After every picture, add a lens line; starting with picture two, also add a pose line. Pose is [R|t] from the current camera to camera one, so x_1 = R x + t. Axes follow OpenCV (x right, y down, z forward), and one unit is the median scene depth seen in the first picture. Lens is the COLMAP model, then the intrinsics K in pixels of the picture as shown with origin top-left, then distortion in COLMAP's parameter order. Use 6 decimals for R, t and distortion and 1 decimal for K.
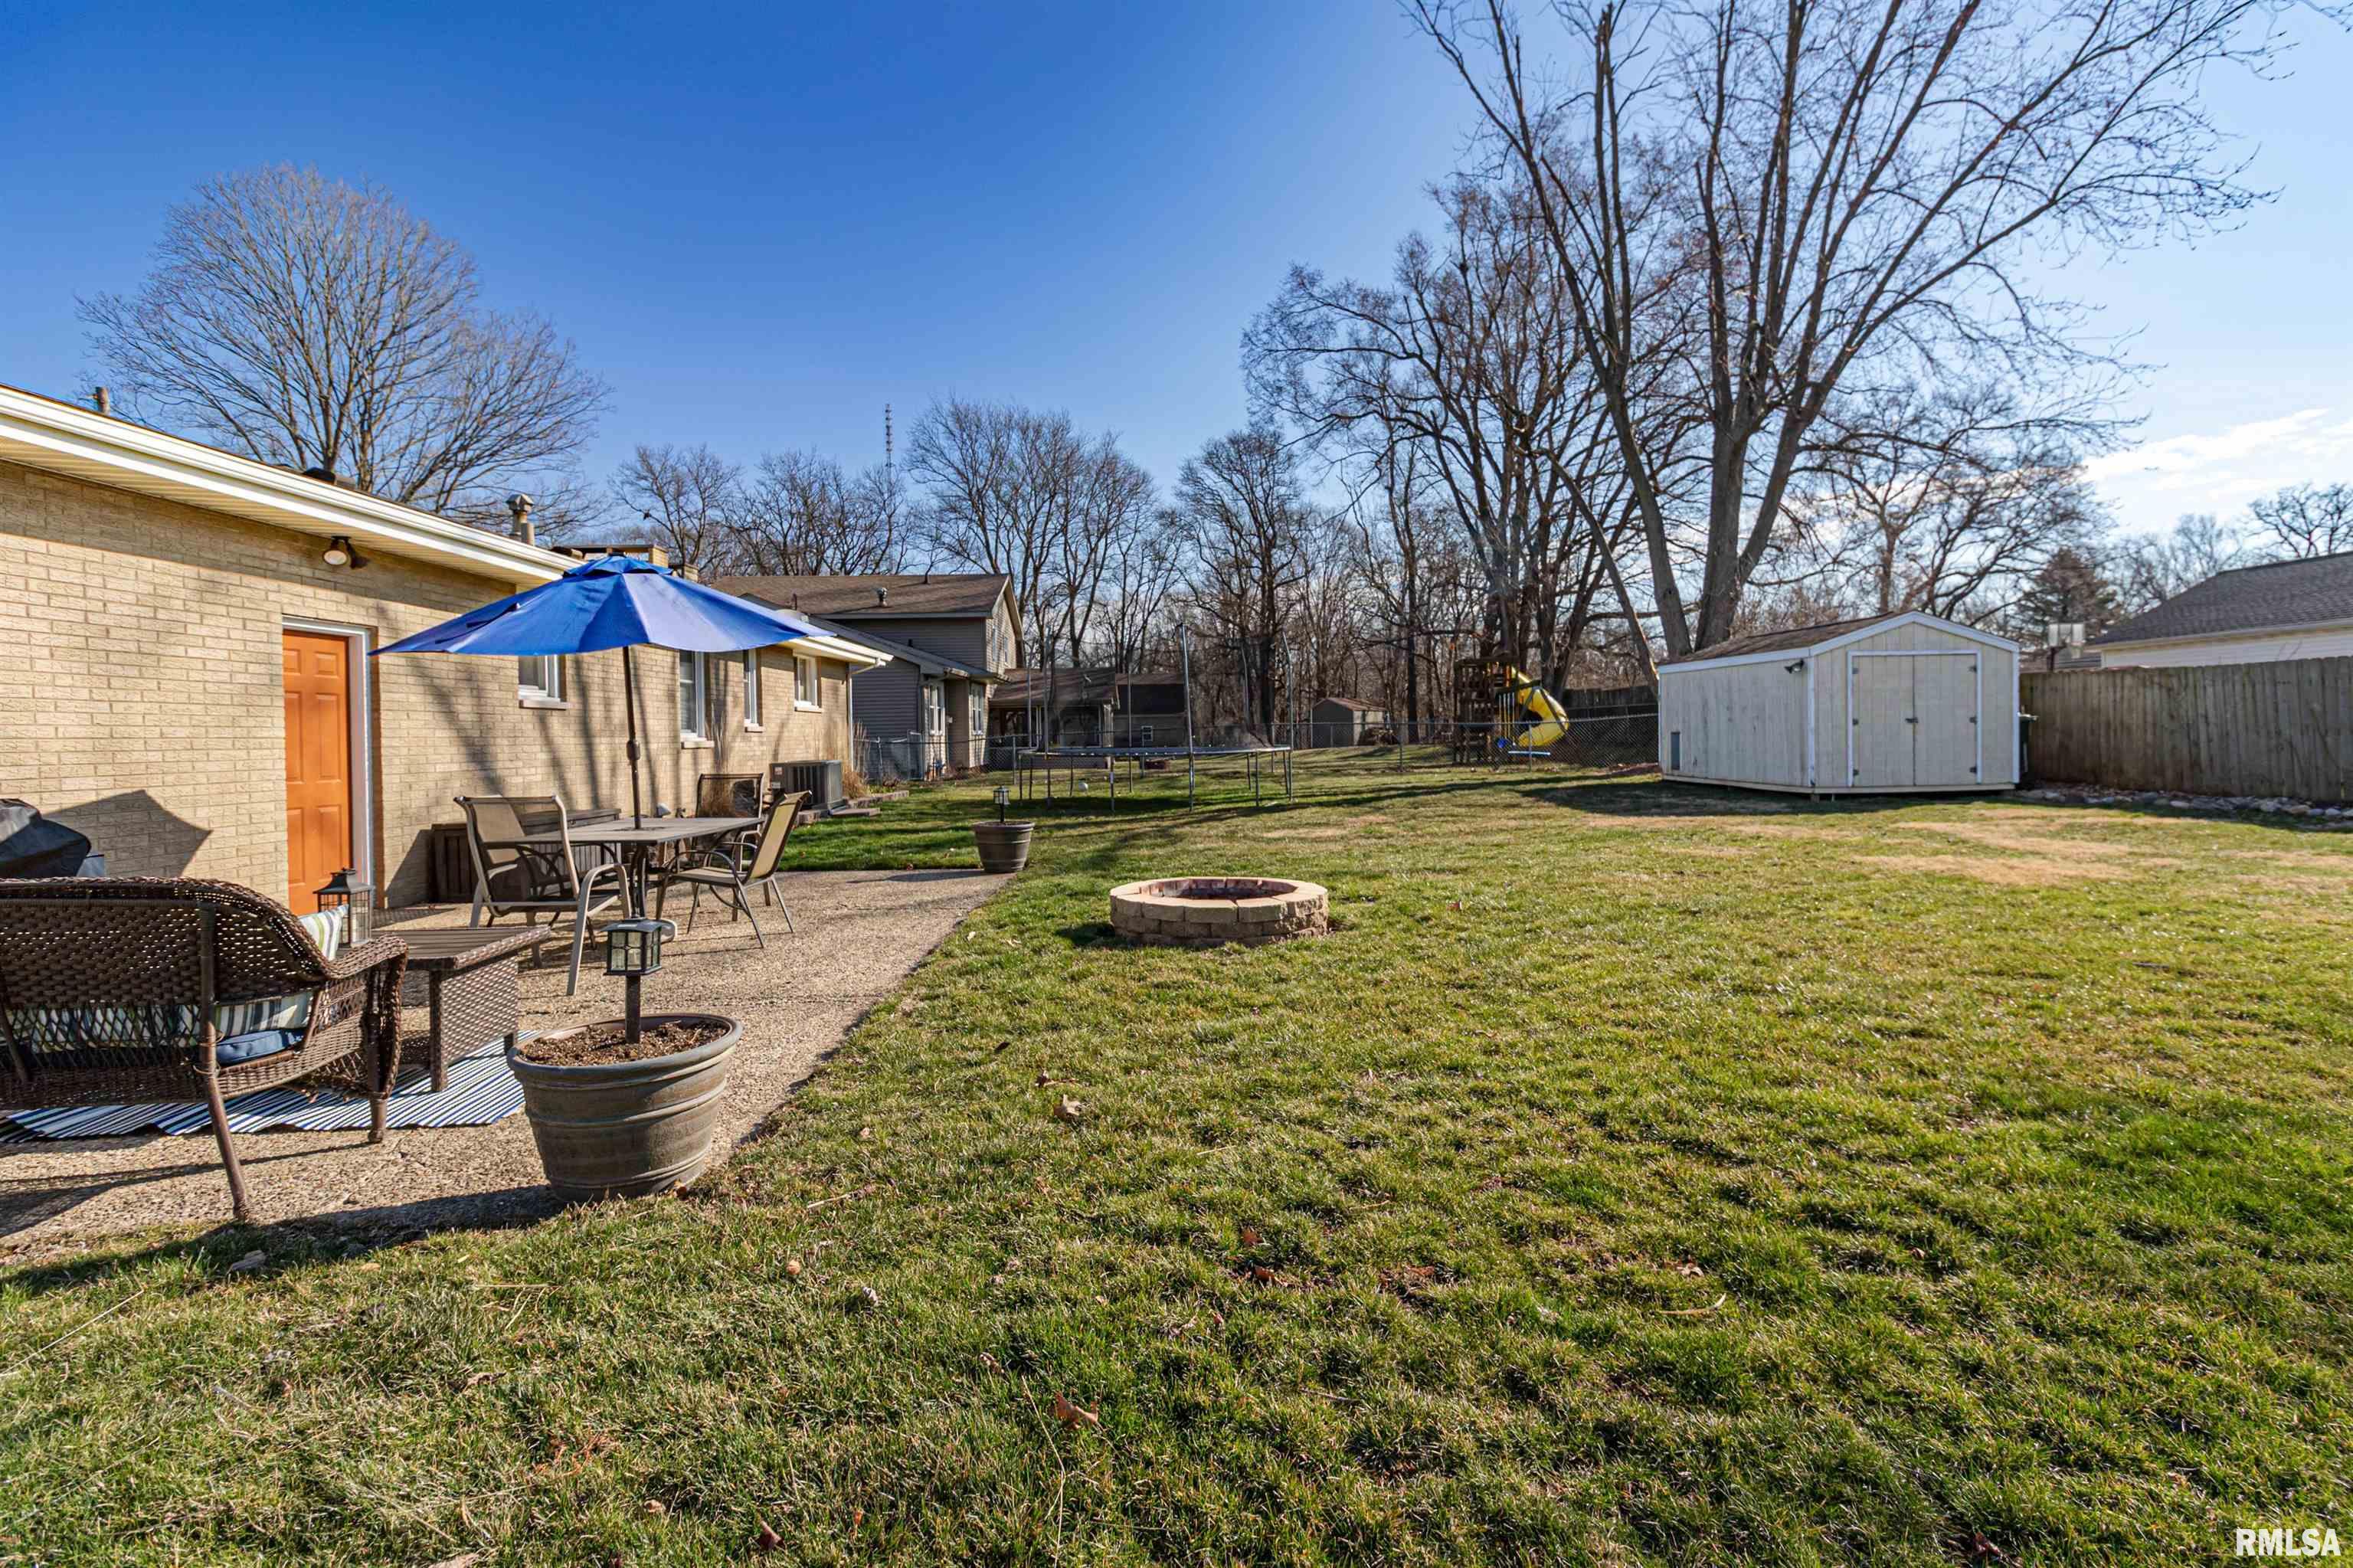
lens RADIAL K [[1082.7, 0, 1184.1], [0, 1082.7, 764.1], [0, 0, 1]] dist [0.000978, -0.000566]
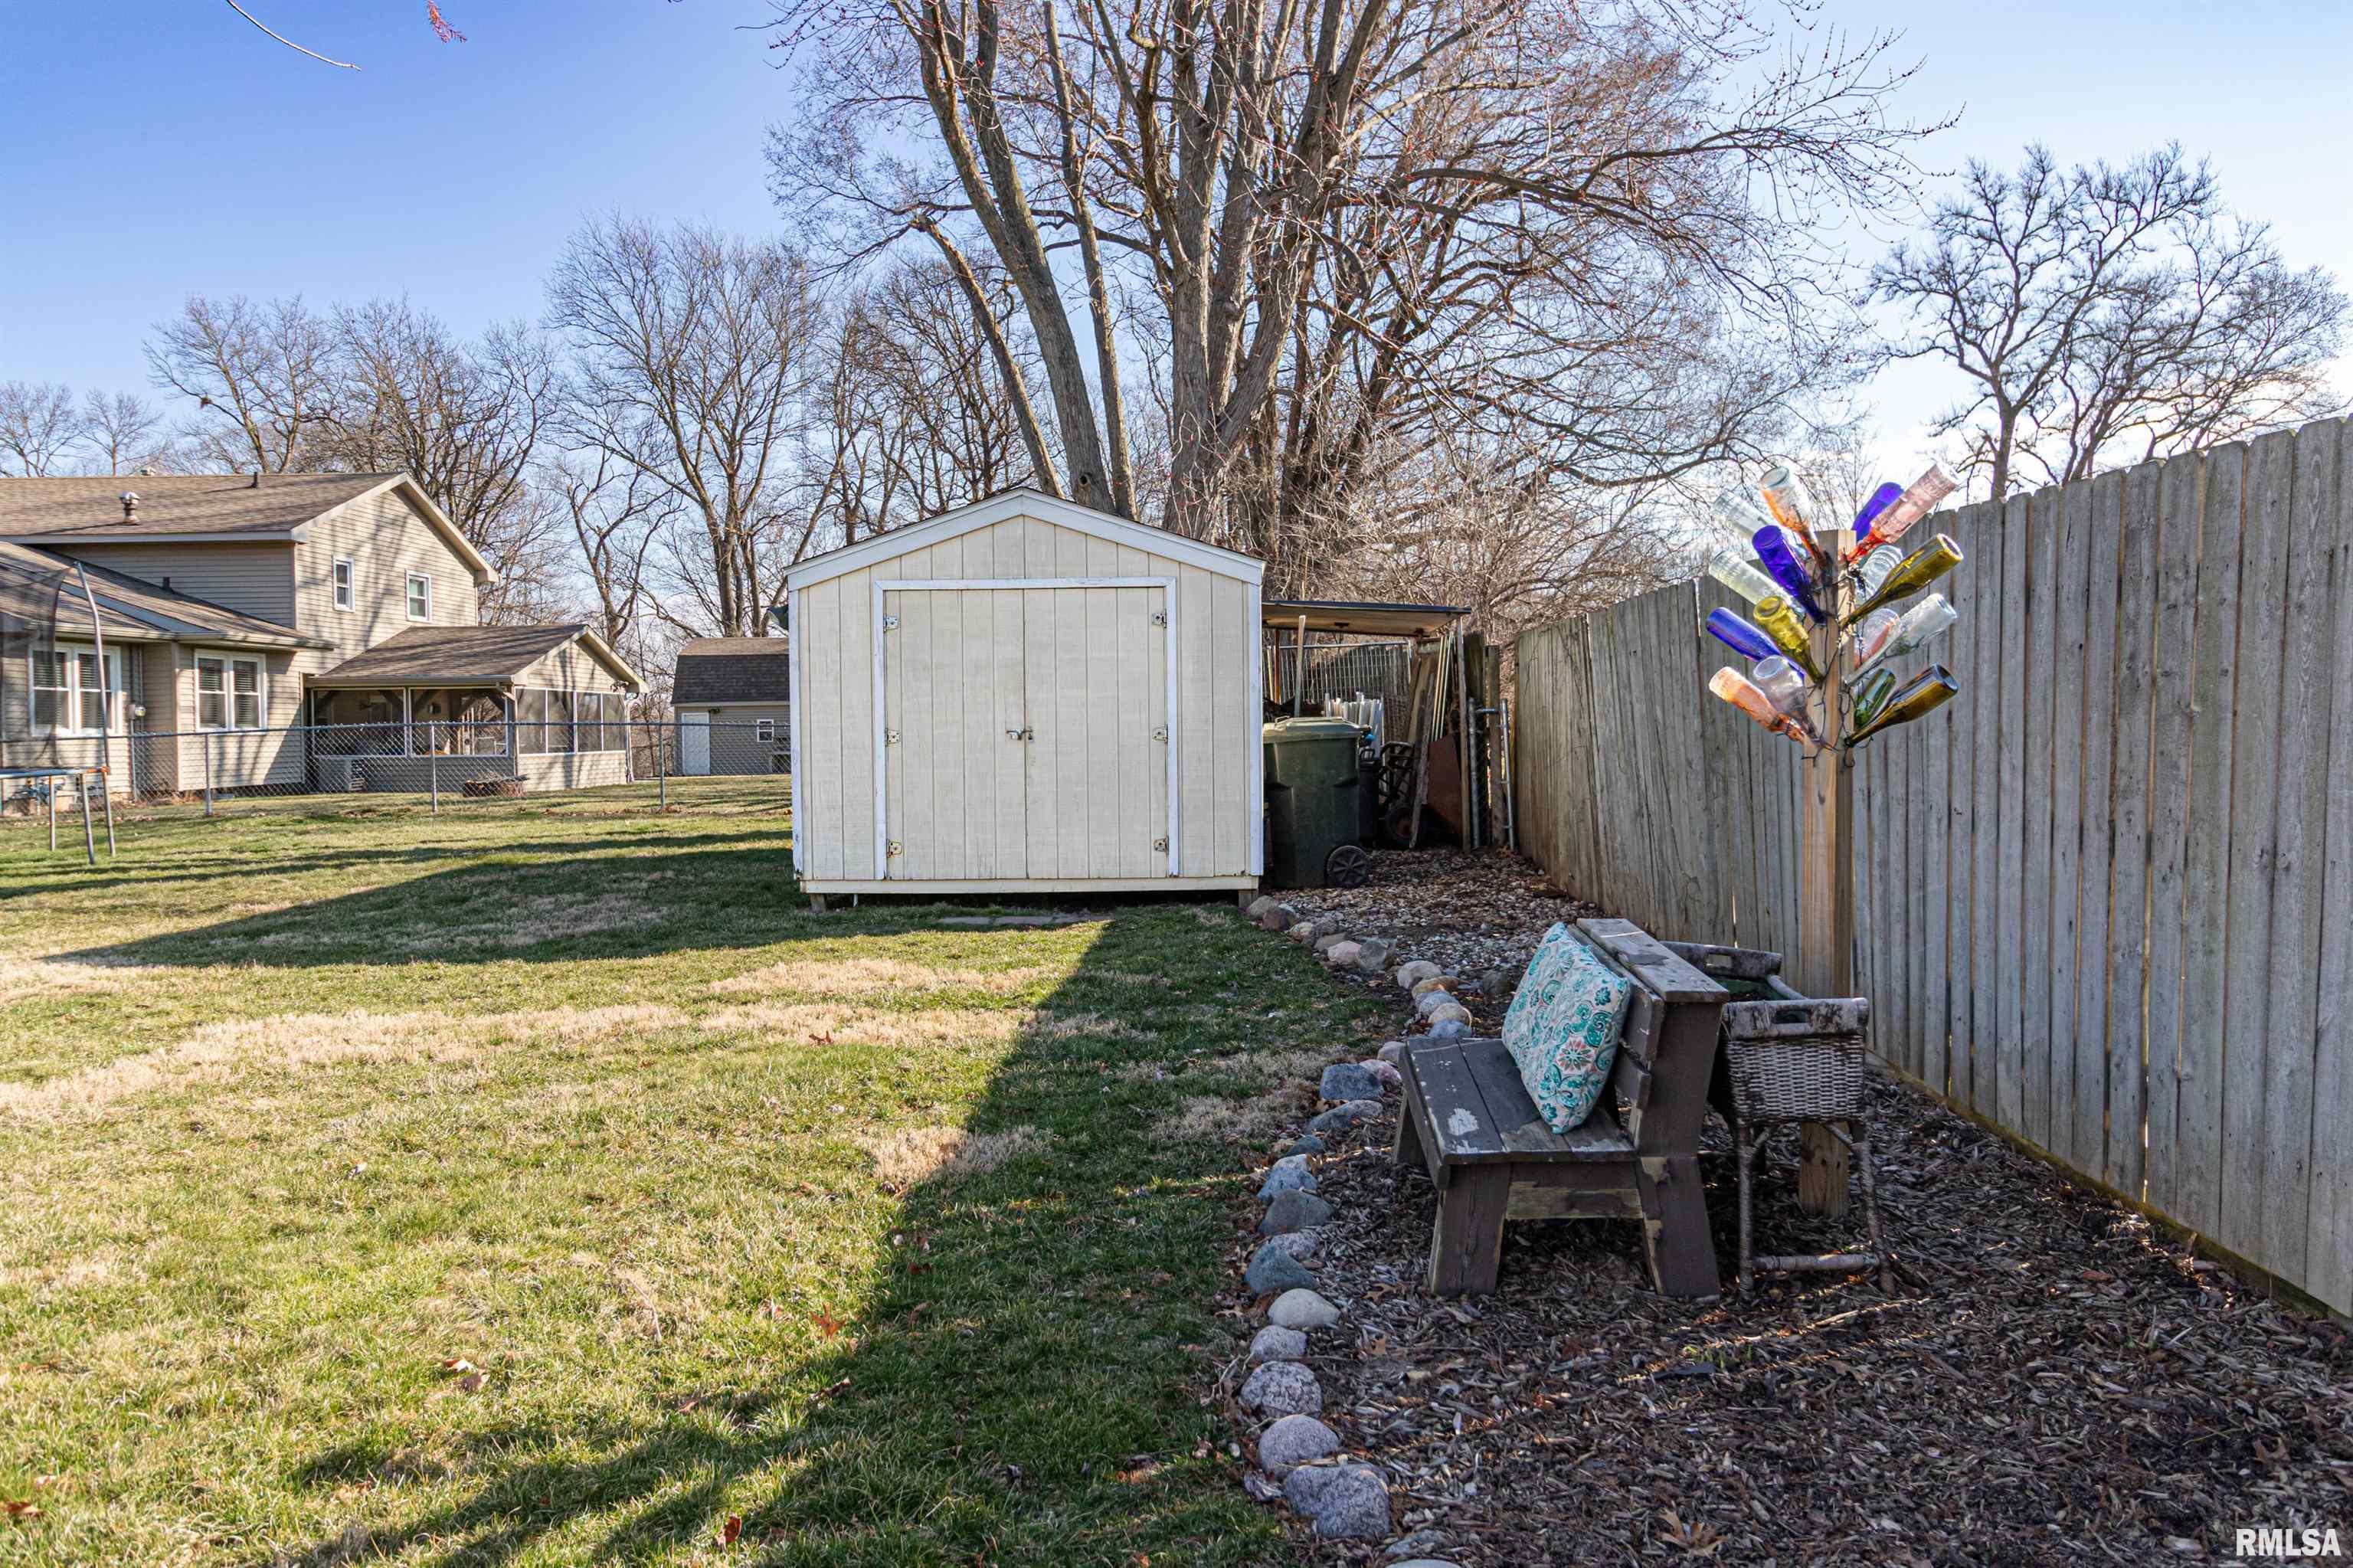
lens RADIAL K [[1553.8, 0, 1180.1], [0, 1553.8, 752.5], [0, 0, 1]] dist [0.002717, 0.001806]
pose [[0.998418, 0.006710, -0.055819, 0.770875], [-0.007380, 0.999903, -0.011813, -0.025702], [0.055735, 0.012206, 0.998371, 0.356298]]
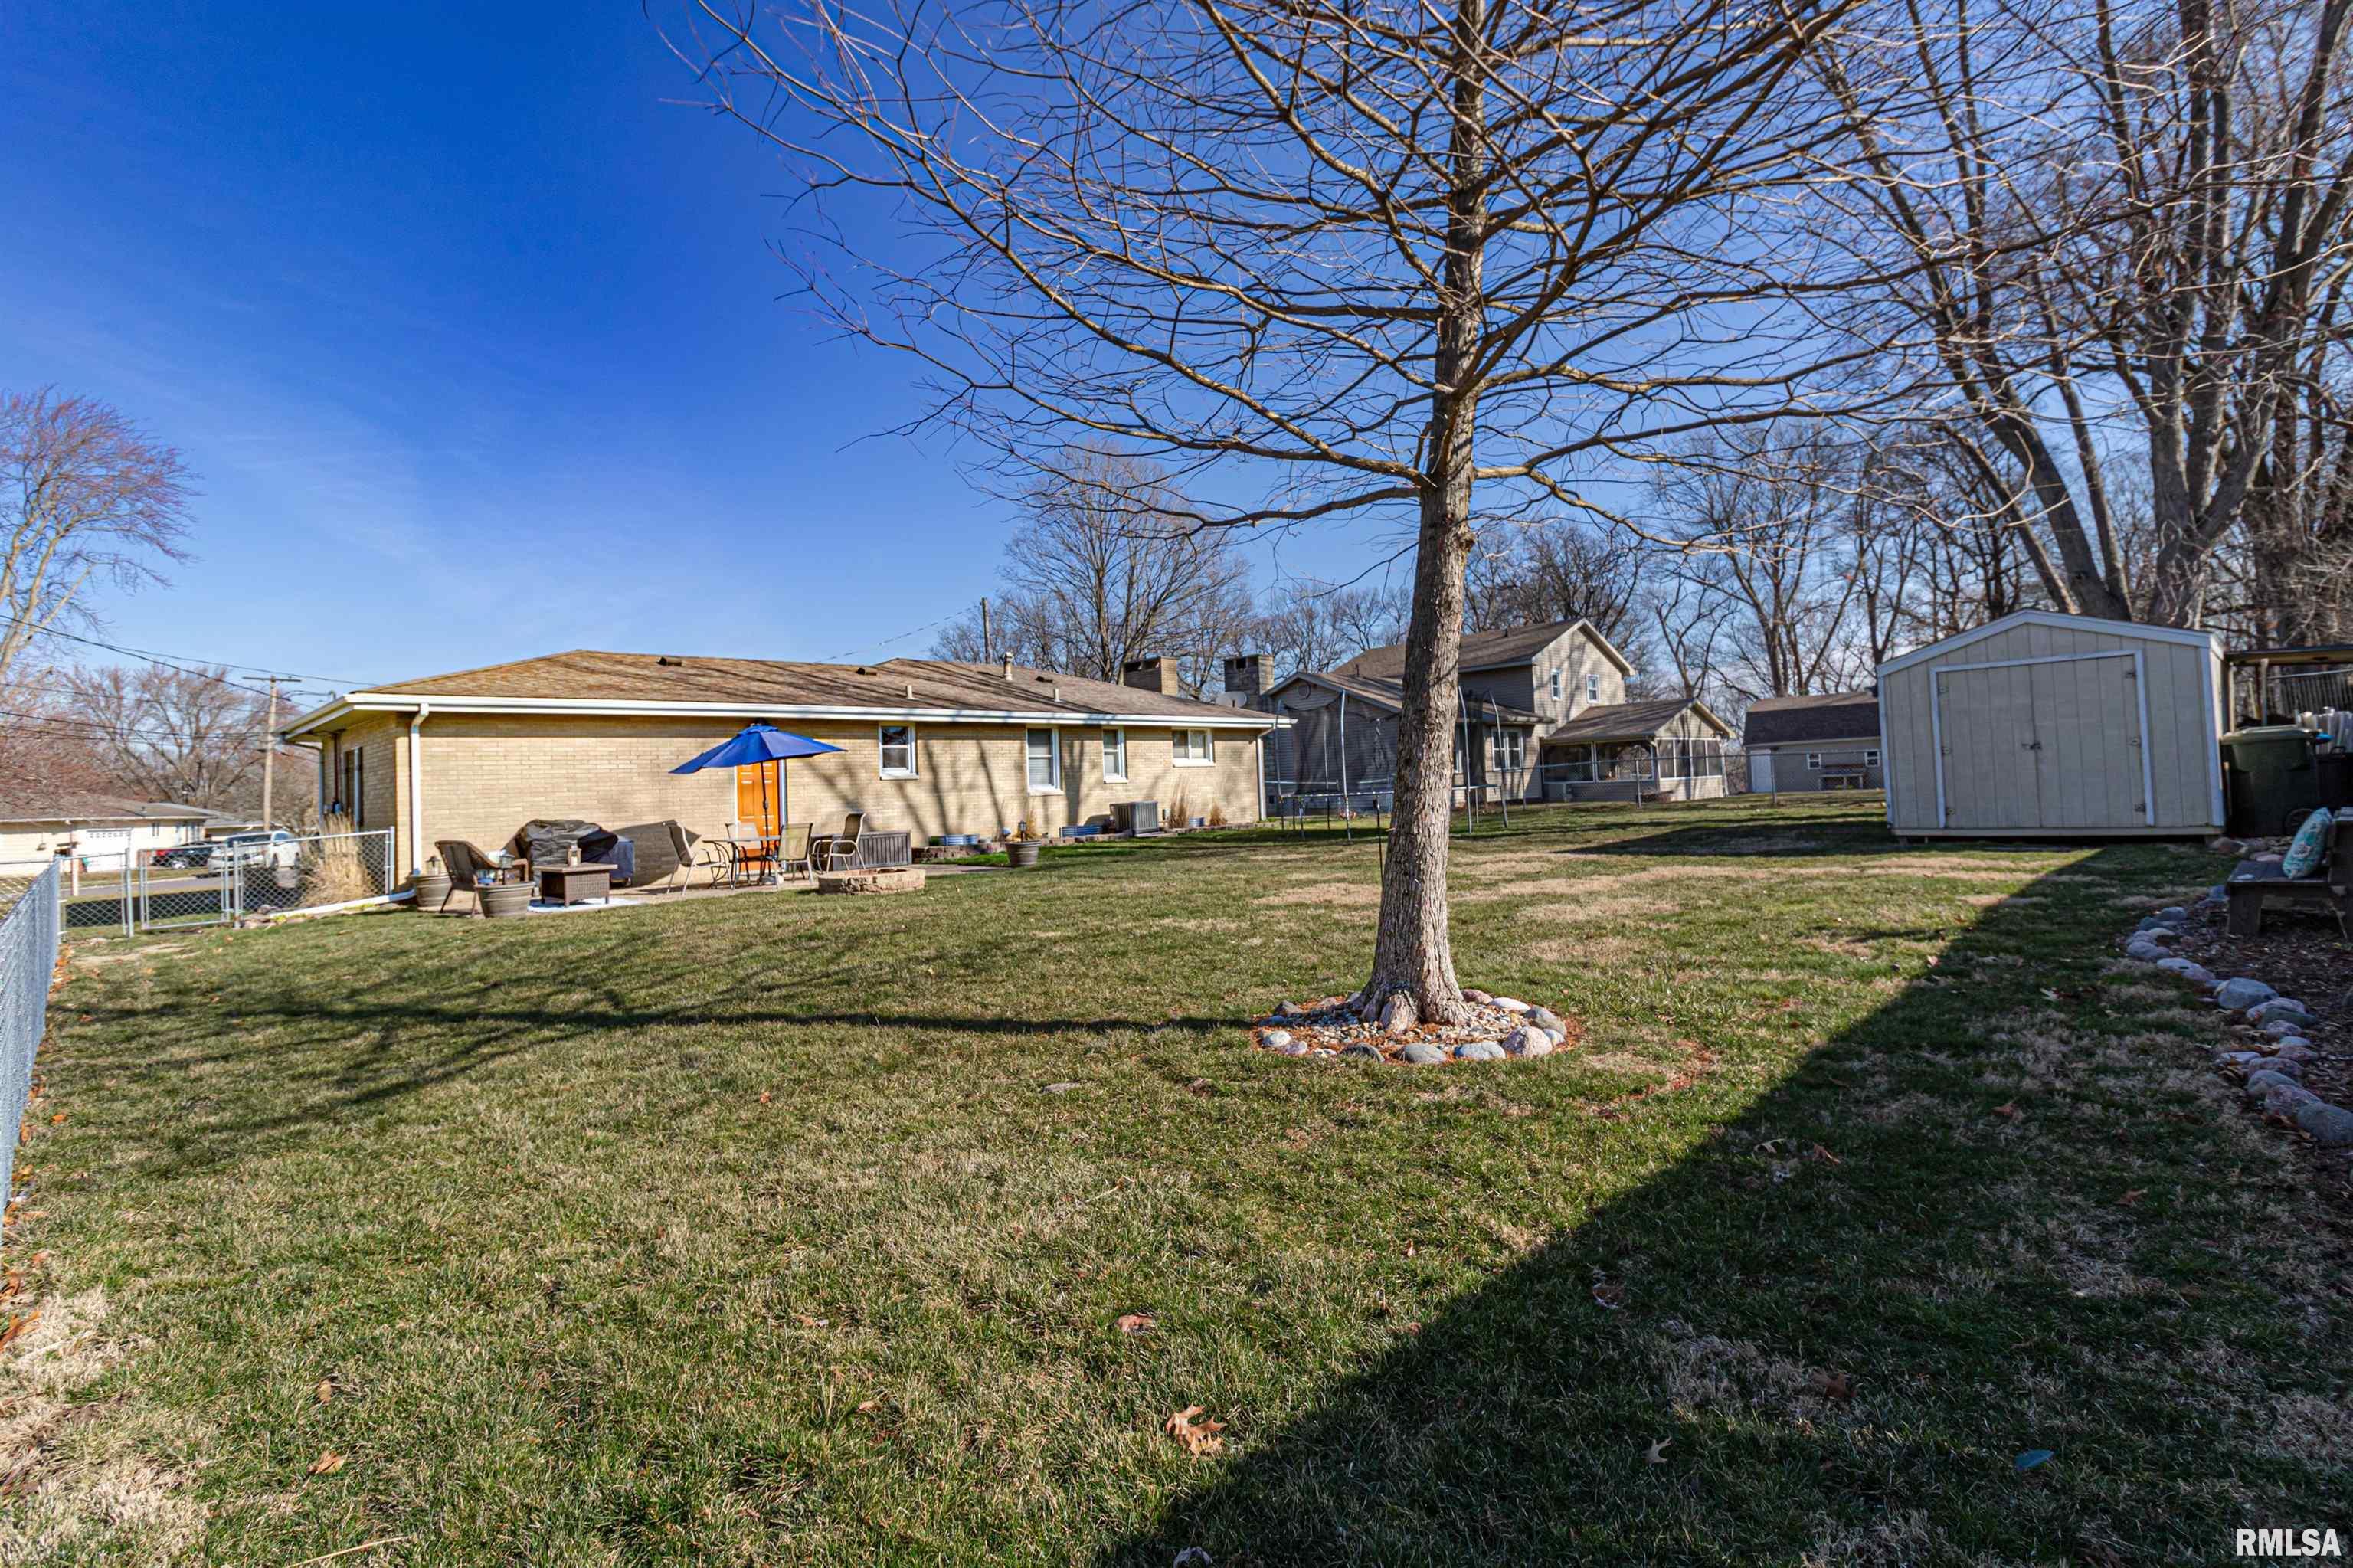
lens RADIAL K [[1101.2, 0, 1200.9], [0, 1101.2, 753.5], [0, 0, 1]] dist [0.000272, -0.000103]
pose [[0.688900, -0.037539, -0.723884, 0.833522], [0.010391, 0.999067, -0.041921, -0.007201], [0.724782, 0.021357, 0.688647, -0.004283]]
